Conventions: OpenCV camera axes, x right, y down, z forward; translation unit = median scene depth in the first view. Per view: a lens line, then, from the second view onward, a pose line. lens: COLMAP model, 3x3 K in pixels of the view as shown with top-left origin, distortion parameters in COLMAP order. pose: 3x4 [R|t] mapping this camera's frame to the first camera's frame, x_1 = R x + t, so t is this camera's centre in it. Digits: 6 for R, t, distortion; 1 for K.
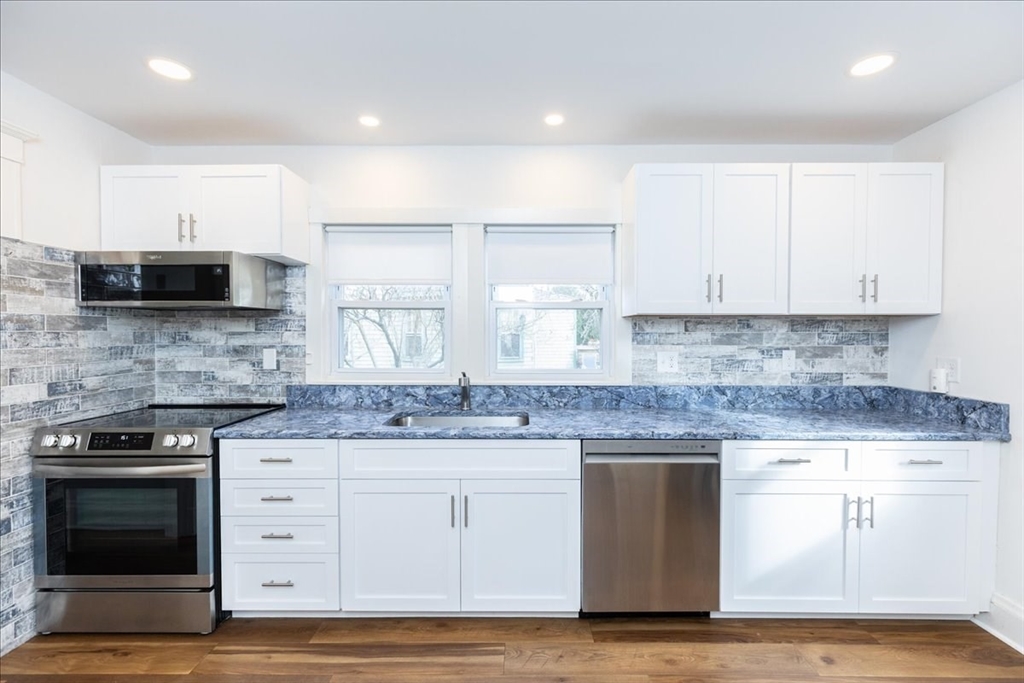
lens RADIAL K [[475.0, 0, 509.5], [0, 475.0, 340.9], [0, 0, 1]] dist [0.003812, -0.002427]
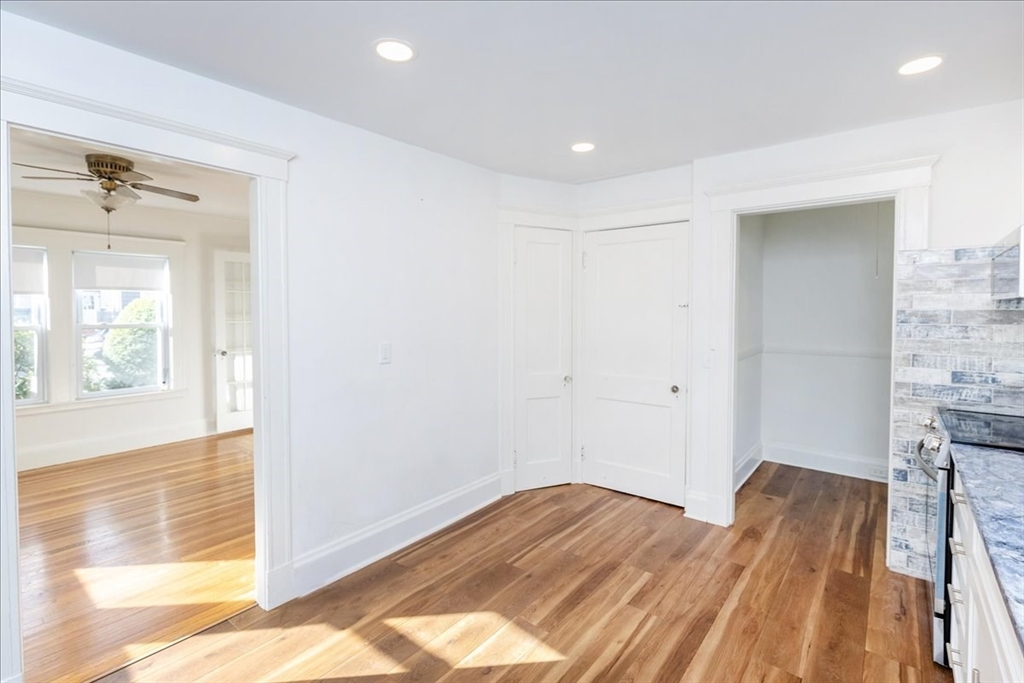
lens RADIAL K [[475.0, 0, 507.8], [0, 475.0, 322.8], [0, 0, 1]] dist [0.003812, -0.002427]
pose [[-0.624052, 0.022259, -0.781066, 0.532517], [-0.014630, 0.999086, 0.040161, -0.051841], [0.781246, 0.036490, -0.623156, 0.840395]]
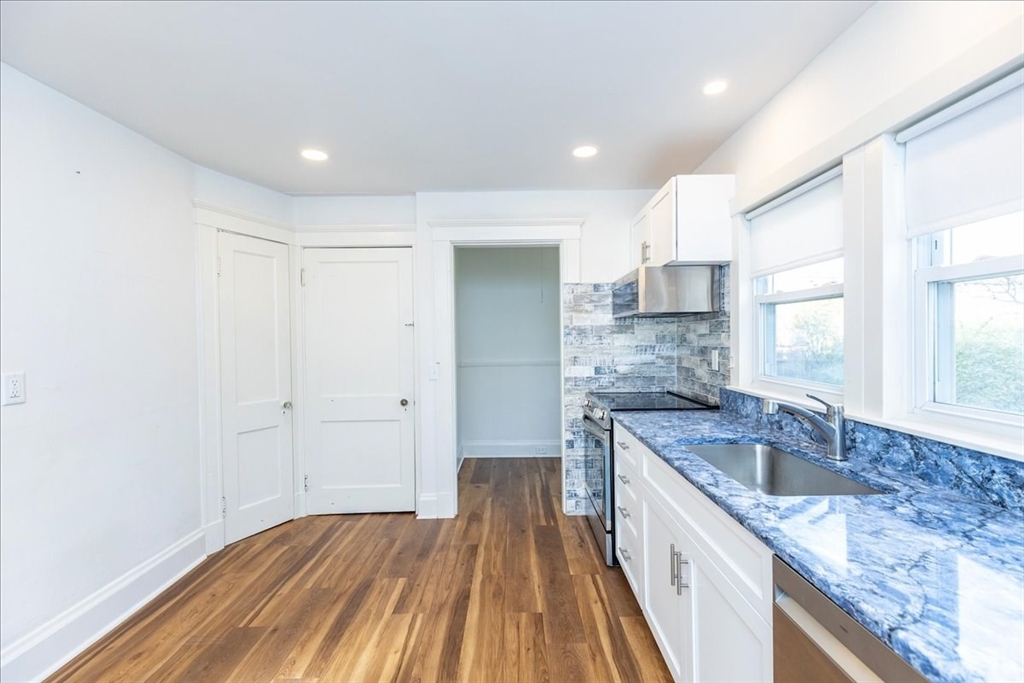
lens RADIAL K [[453.1, 0, 510.9], [0, 453.1, 342.3], [0, 0, 1]] dist [0.014751, -0.001499]
pose [[0.004445, 0.009985, -0.999940, 0.569596], [-0.004779, 0.999939, 0.009964, -0.009350], [0.999979, 0.004735, 0.004492, 0.673789]]
